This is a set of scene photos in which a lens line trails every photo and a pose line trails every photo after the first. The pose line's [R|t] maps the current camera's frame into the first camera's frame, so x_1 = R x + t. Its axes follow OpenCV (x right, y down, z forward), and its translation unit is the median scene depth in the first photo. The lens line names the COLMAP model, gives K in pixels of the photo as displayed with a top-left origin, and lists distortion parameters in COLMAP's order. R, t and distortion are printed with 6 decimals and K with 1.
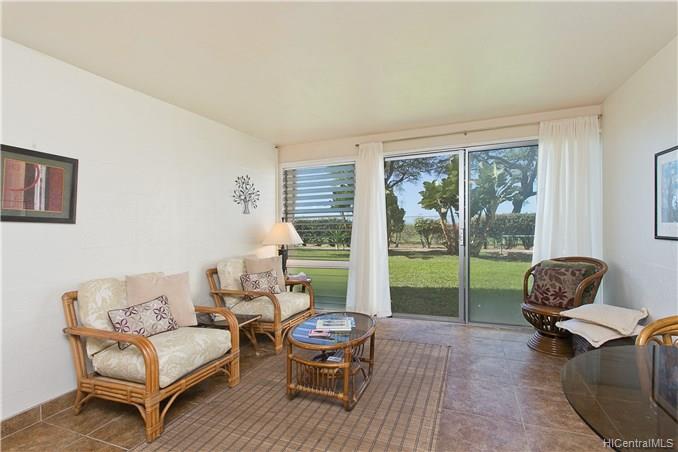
lens RADIAL K [[325.9, 0, 344.4], [0, 325.9, 225.7], [0, 0, 1]] dist [0.009172, 0.001060]
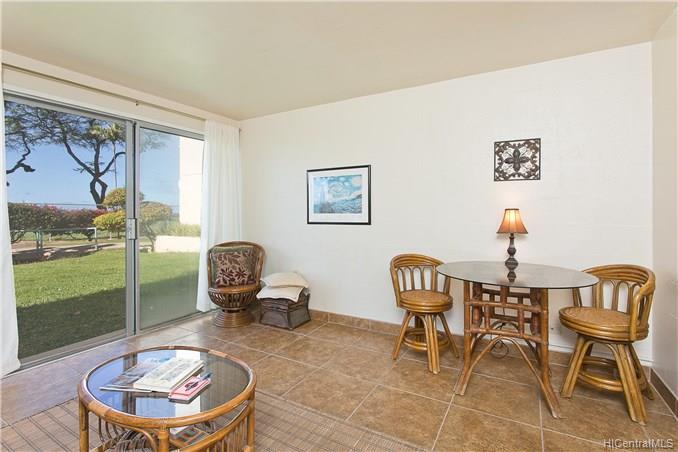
lens RADIAL K [[329.1, 0, 344.7], [0, 329.1, 210.2], [0, 0, 1]] dist [-0.025888, -0.000489]
pose [[0.139339, 0.031548, 0.989742, -0.593893], [0.000110, 0.999492, -0.031875, 0.025620], [-0.990245, 0.004550, 0.139265, 0.598388]]
